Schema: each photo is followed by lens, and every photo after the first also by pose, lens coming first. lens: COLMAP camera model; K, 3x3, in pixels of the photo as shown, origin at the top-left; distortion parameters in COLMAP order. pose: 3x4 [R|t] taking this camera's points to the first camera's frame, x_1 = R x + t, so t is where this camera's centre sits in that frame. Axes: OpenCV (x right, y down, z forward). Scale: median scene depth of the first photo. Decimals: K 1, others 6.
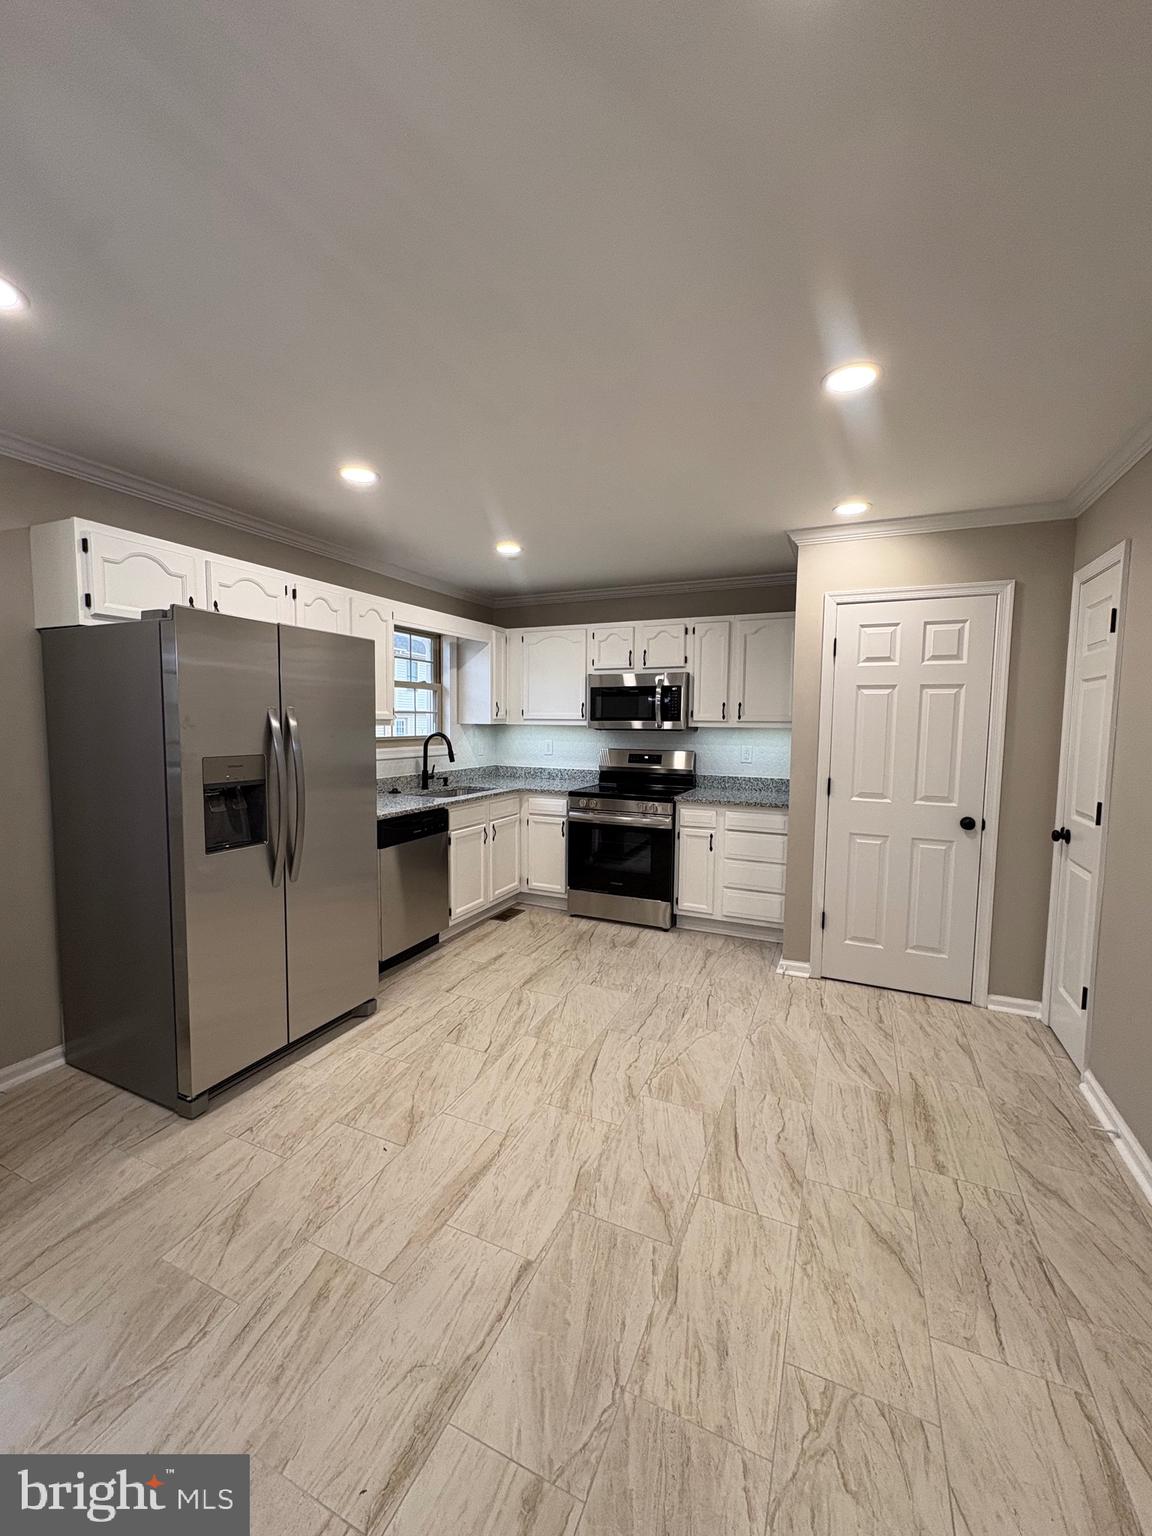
lens RADIAL K [[613.3, 0, 578.5], [0, 613.3, 772.7], [0, 0, 1]] dist [0.000738, -0.000061]
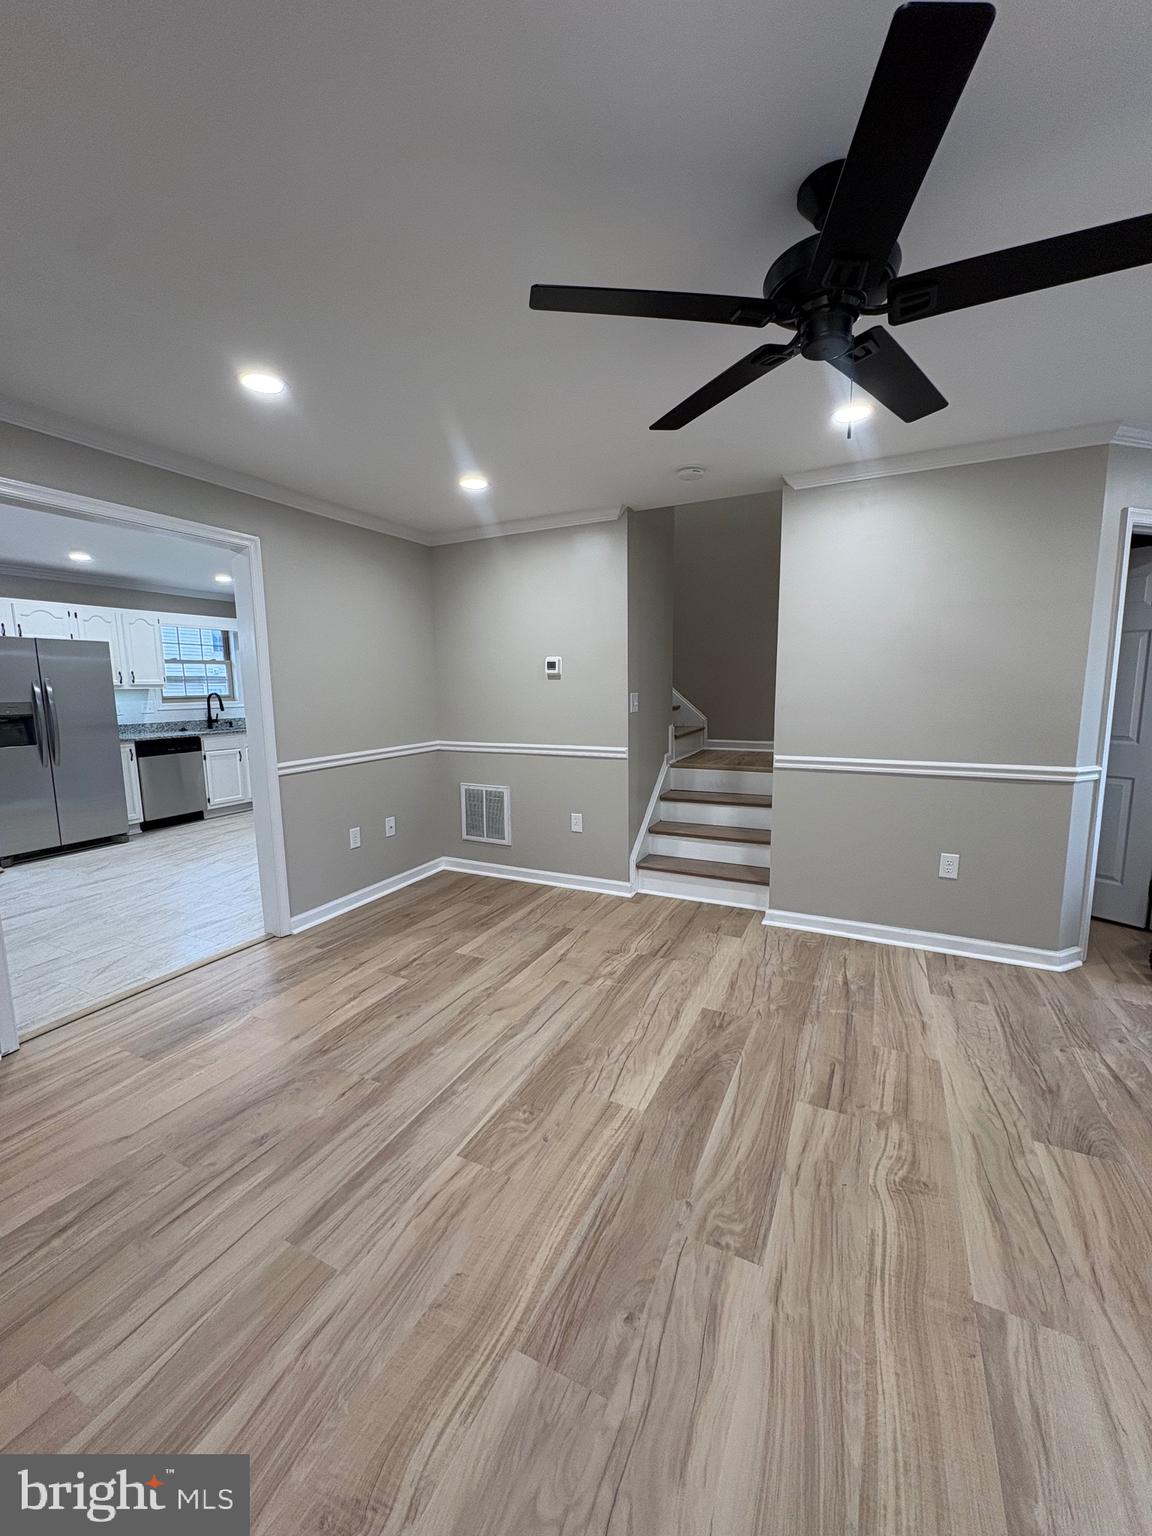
lens RADIAL K [[613.3, 0, 575.9], [0, 613.3, 764.7], [0, 0, 1]] dist [0.000738, -0.000061]
pose [[0.999239, -0.009496, -0.037830, 0.842892], [0.011314, 0.998777, 0.048134, 0.060061], [0.037327, -0.048525, 0.998124, -0.621289]]
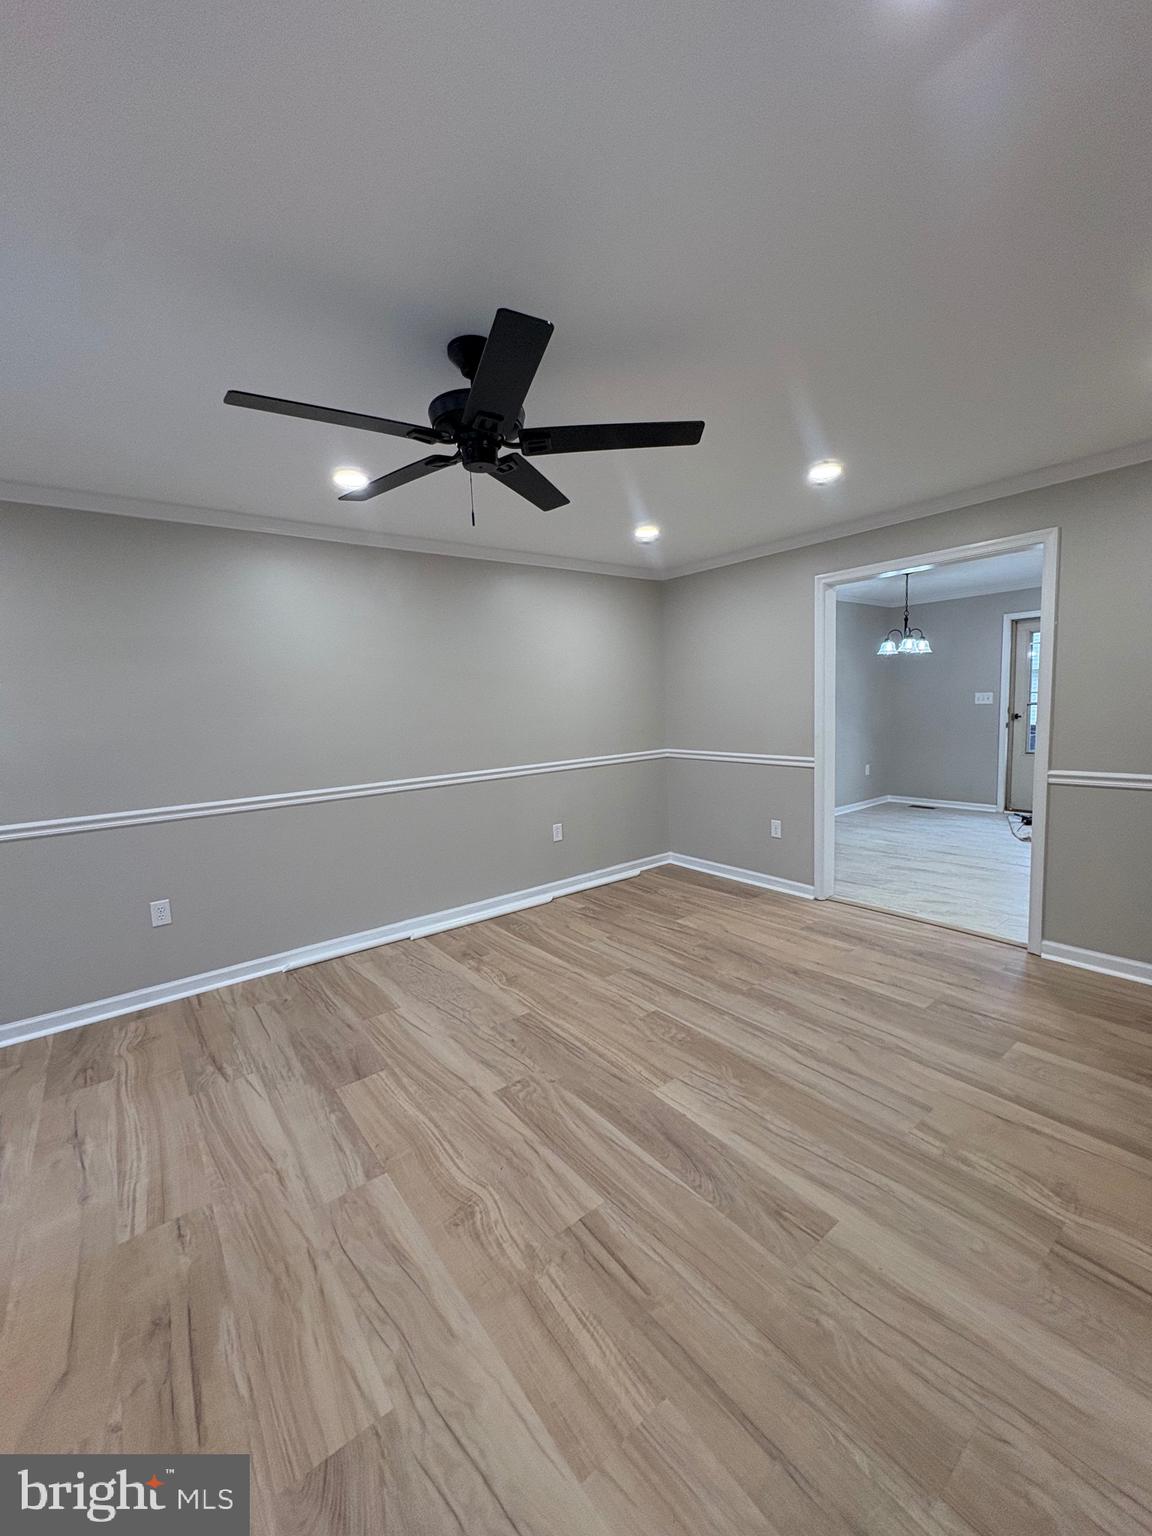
lens RADIAL K [[613.3, 0, 579.6], [0, 613.3, 767.7], [0, 0, 1]] dist [0.000738, -0.000061]
pose [[-0.468585, 0.111122, -0.876402, 1.935075], [-0.033132, 0.989149, 0.143133, -0.066661], [0.882797, 0.096107, -0.459819, 0.765711]]
